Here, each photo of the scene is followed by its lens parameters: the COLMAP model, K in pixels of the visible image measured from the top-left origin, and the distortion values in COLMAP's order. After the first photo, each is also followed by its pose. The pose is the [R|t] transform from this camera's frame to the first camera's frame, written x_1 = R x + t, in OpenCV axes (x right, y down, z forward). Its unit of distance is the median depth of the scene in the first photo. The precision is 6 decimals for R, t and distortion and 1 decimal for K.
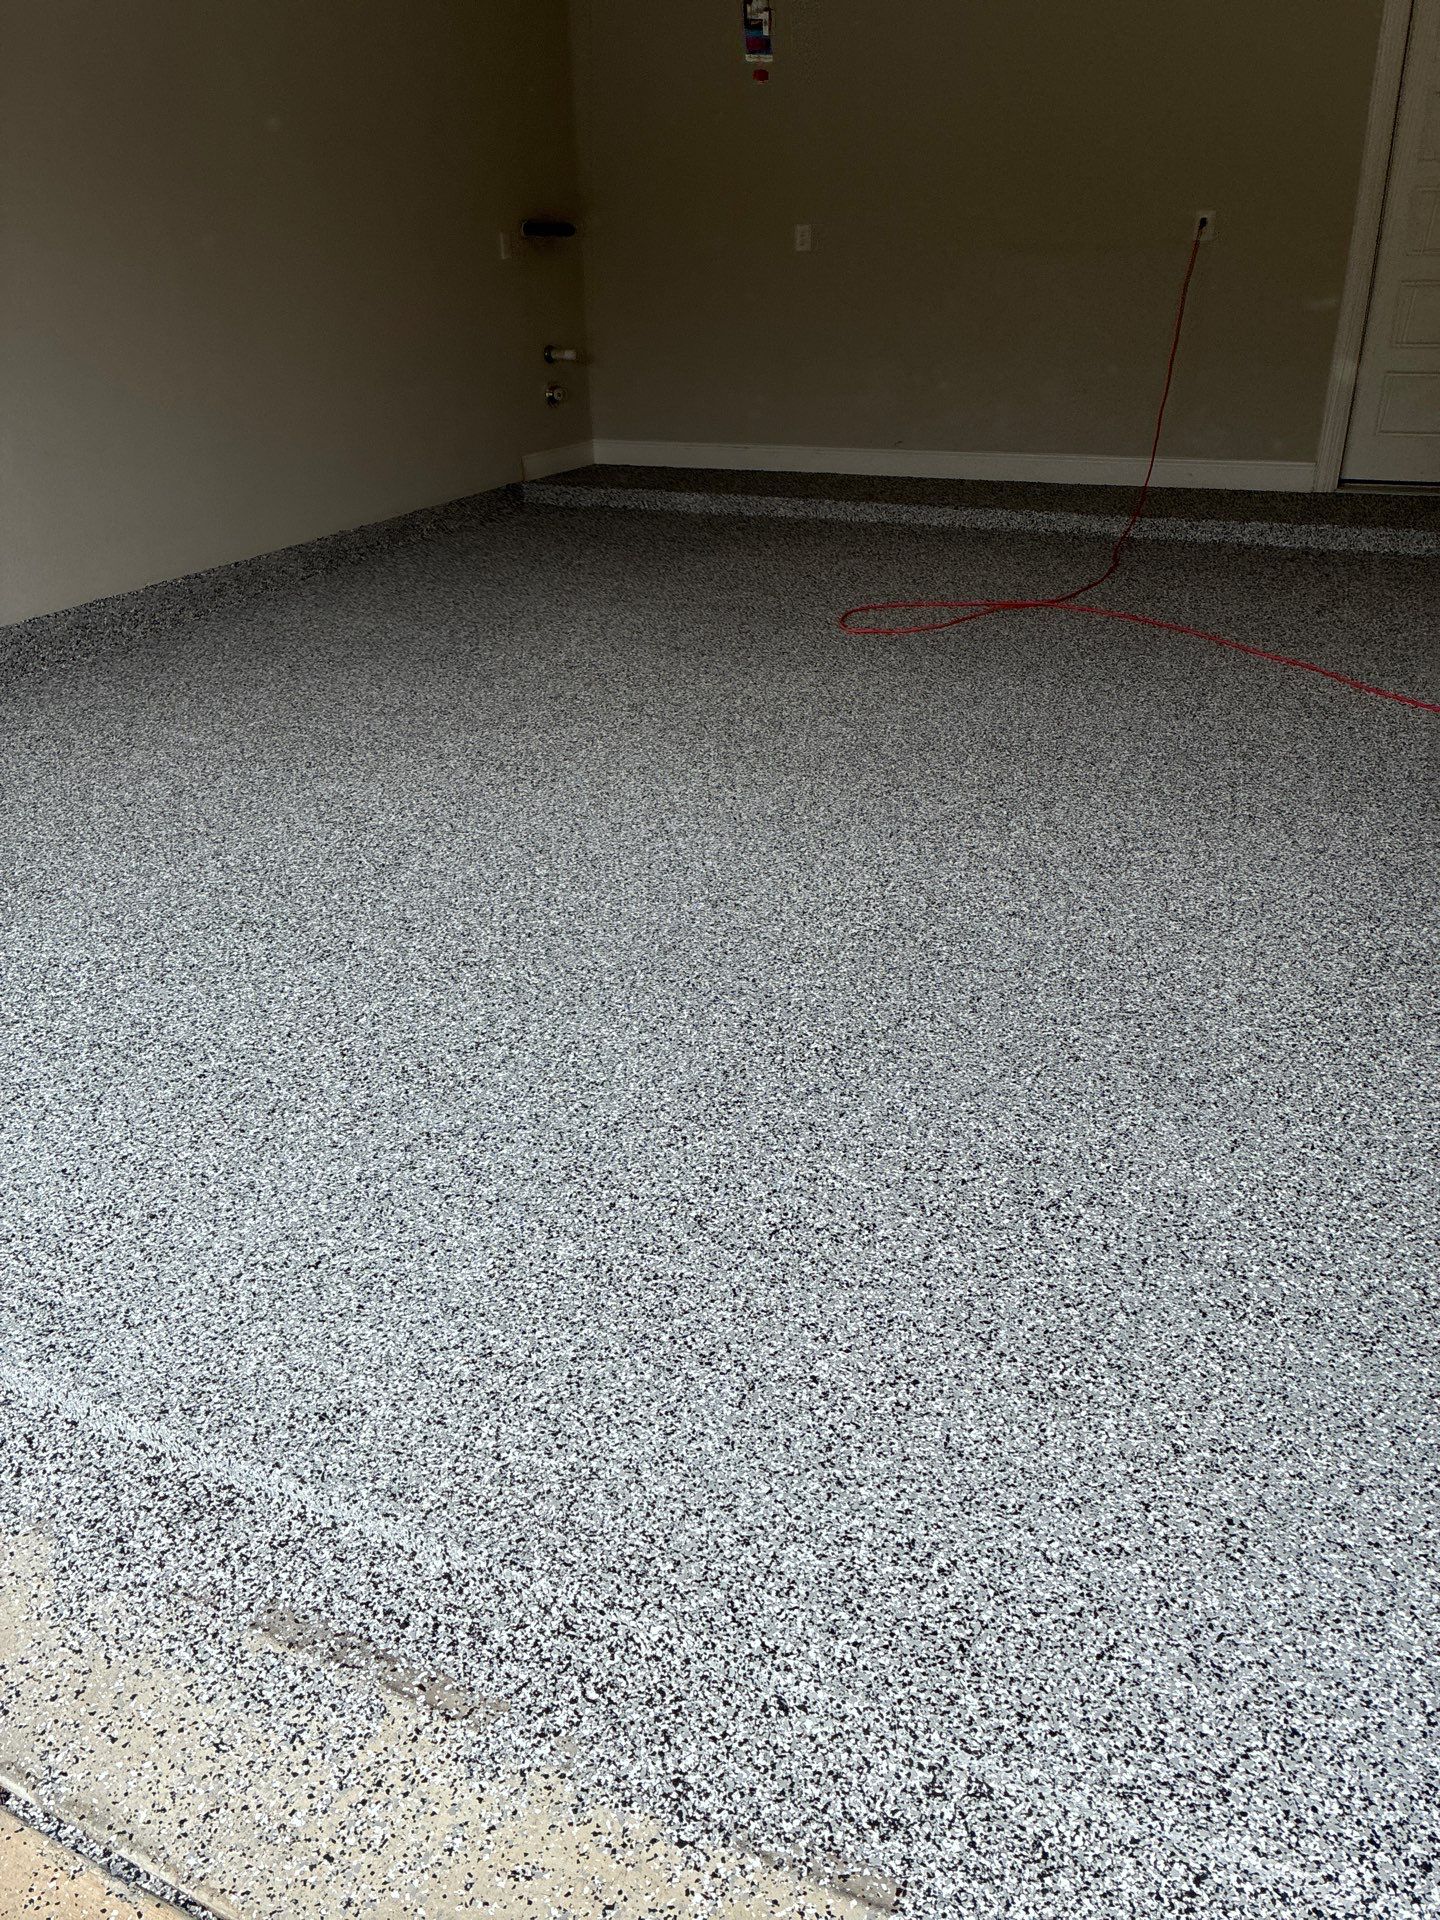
lens RADIAL K [[1451.1, 0, 713.3], [0, 1451.1, 967.9], [0, 0, 1]] dist [0.004512, -0.005201]
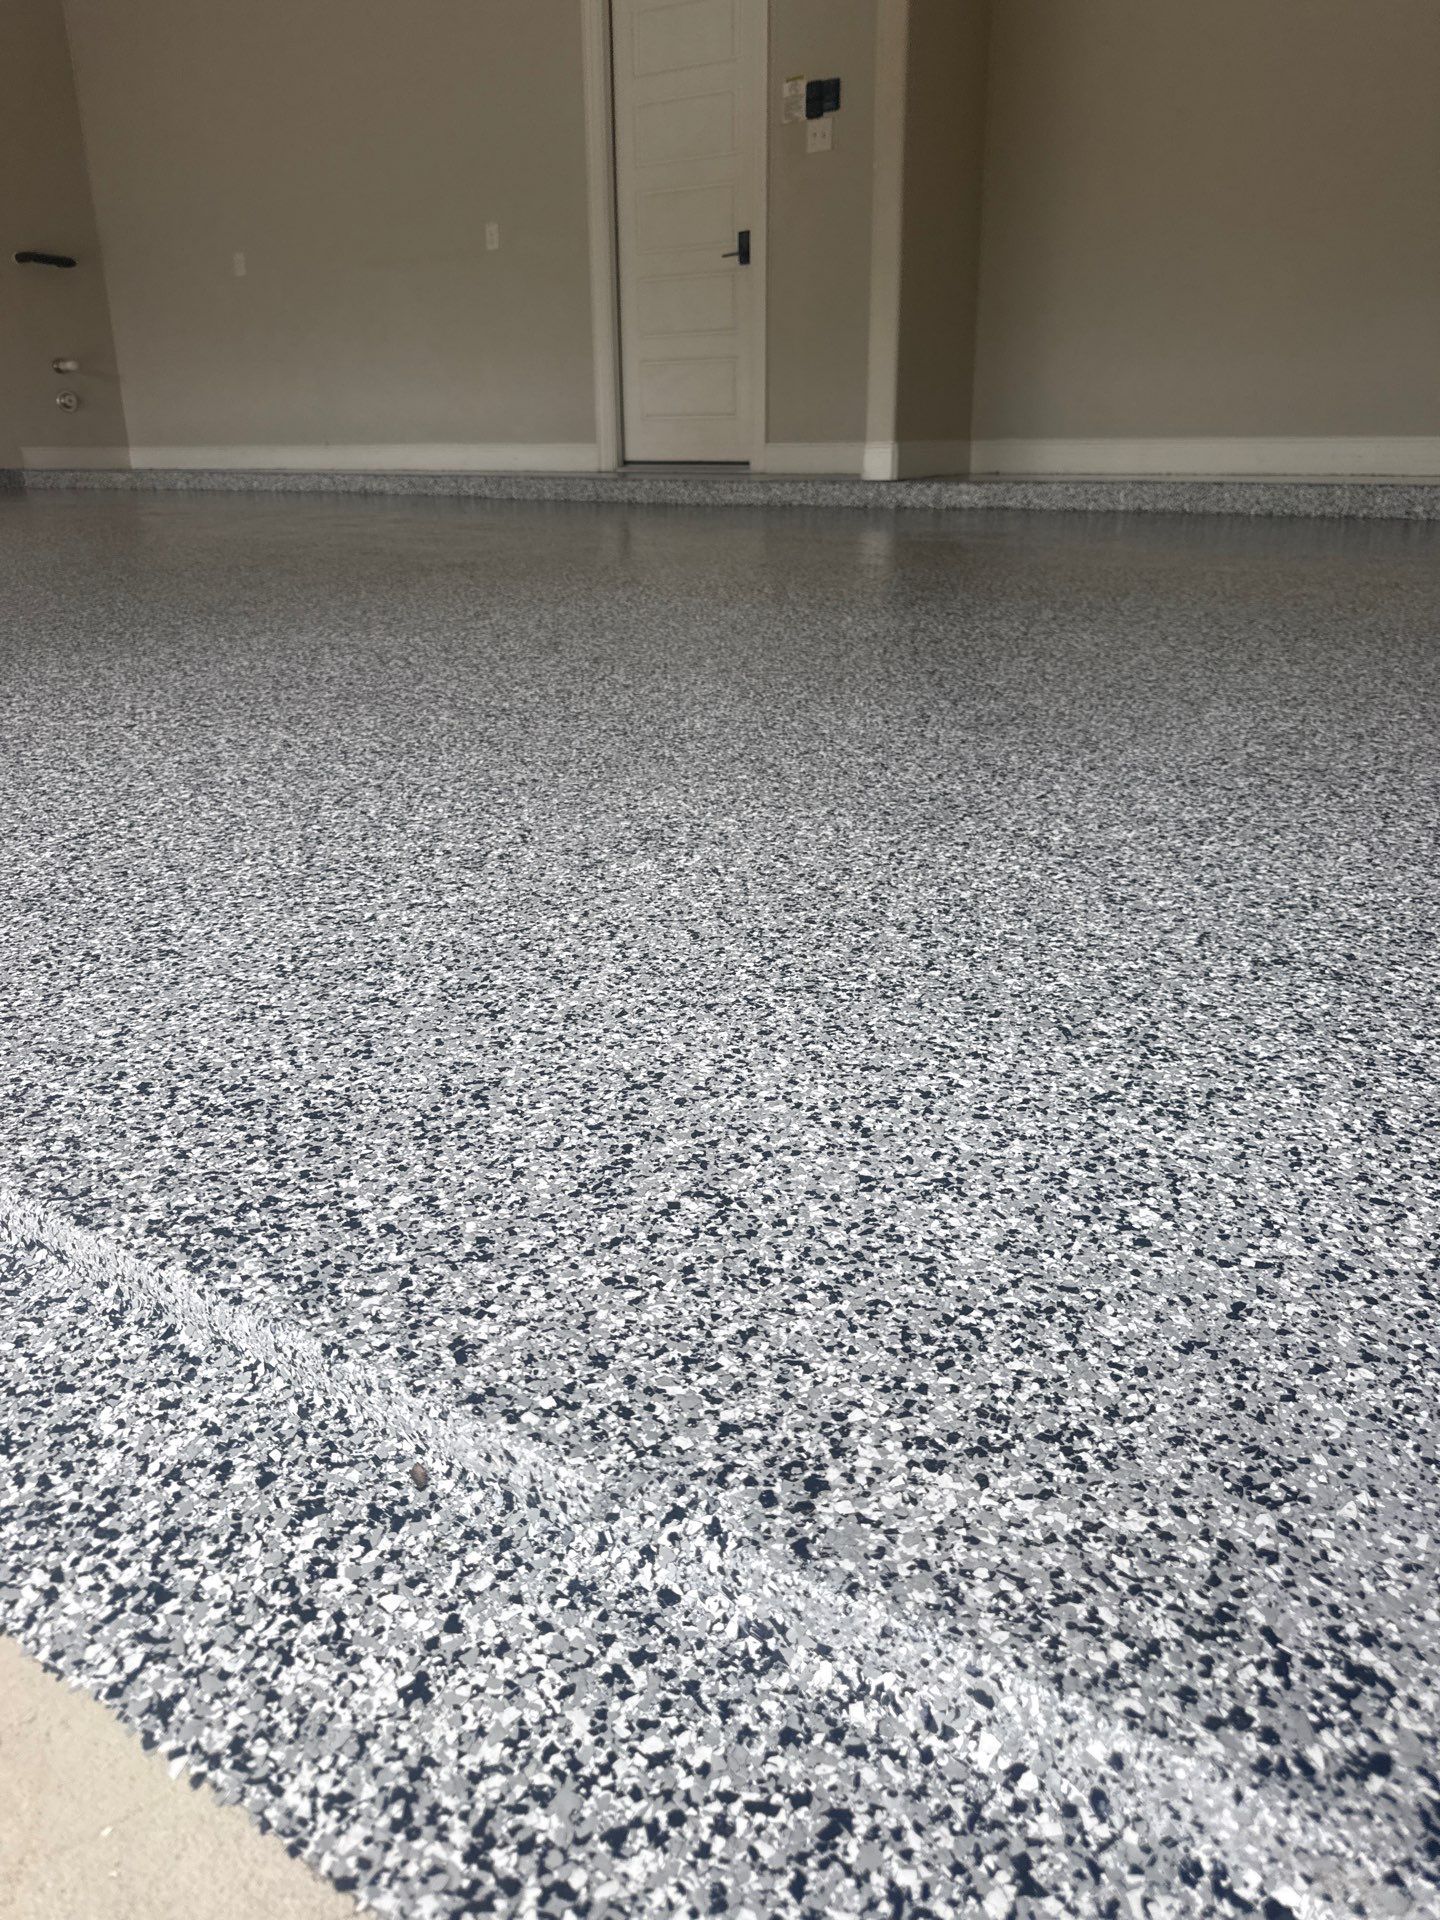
lens RADIAL K [[1341.2, 0, 720.4], [0, 1341.2, 941.7], [0, 0, 1]] dist [0.116058, -0.150666]
pose [[0.994485, 0.051799, -0.091197, 1.409240], [-0.061538, 0.992305, -0.107440, 0.314662], [0.084930, 0.112459, 0.990020, 0.026663]]
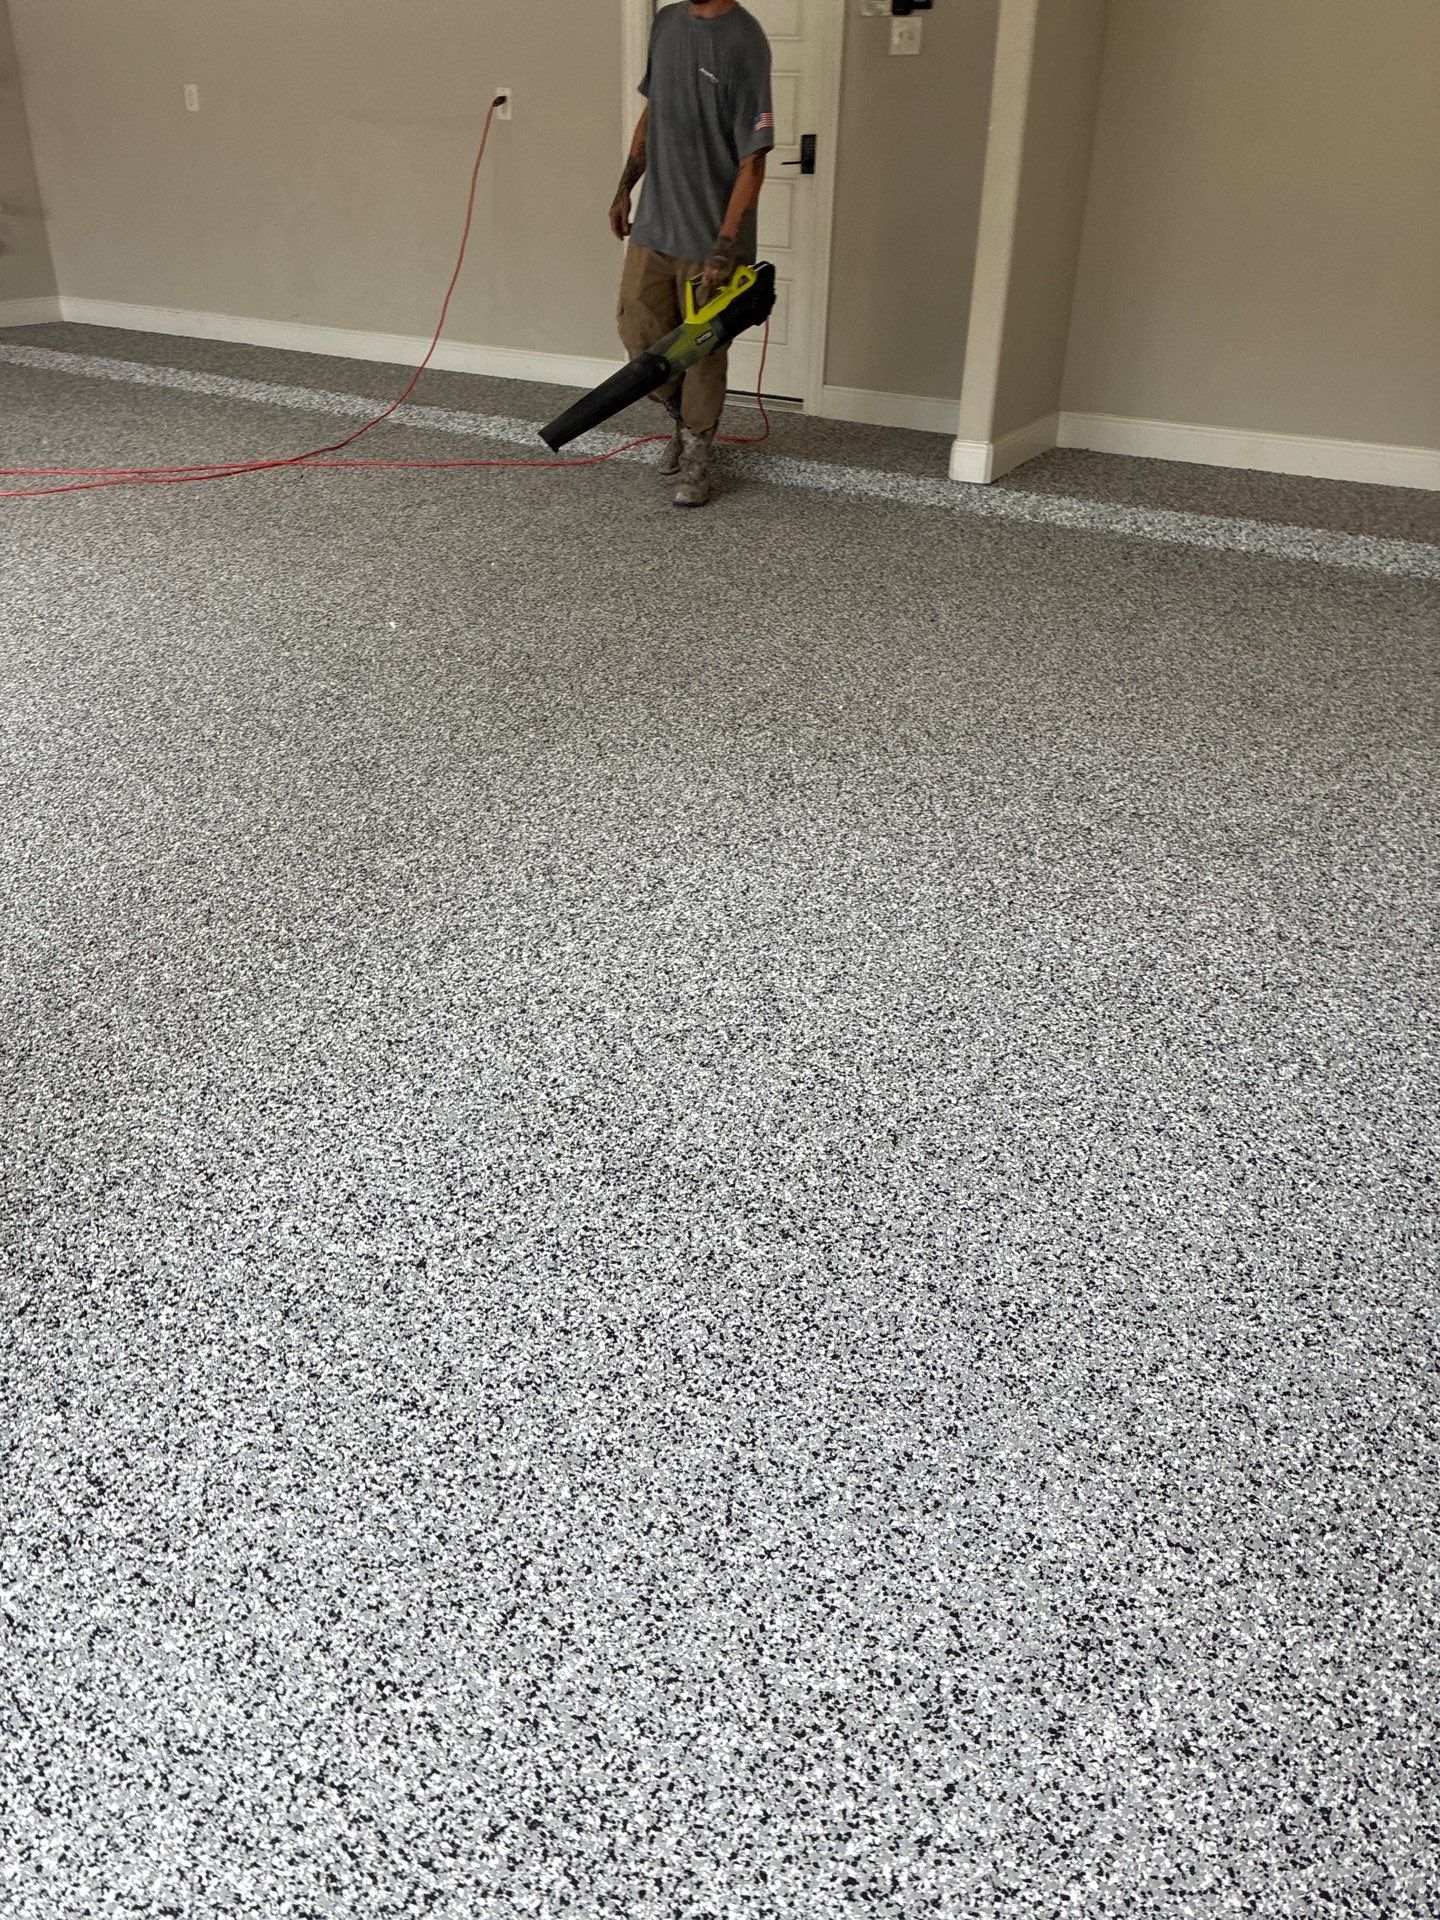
lens RADIAL K [[1416.9, 0, 703.1], [0, 1416.9, 957.0], [0, 0, 1]] dist [0.074461, -0.099813]
pose [[0.996583, 0.074992, -0.034608, 1.202964], [-0.072341, 0.994750, 0.072378, -0.039172], [0.039854, -0.069627, 0.996777, -0.001414]]
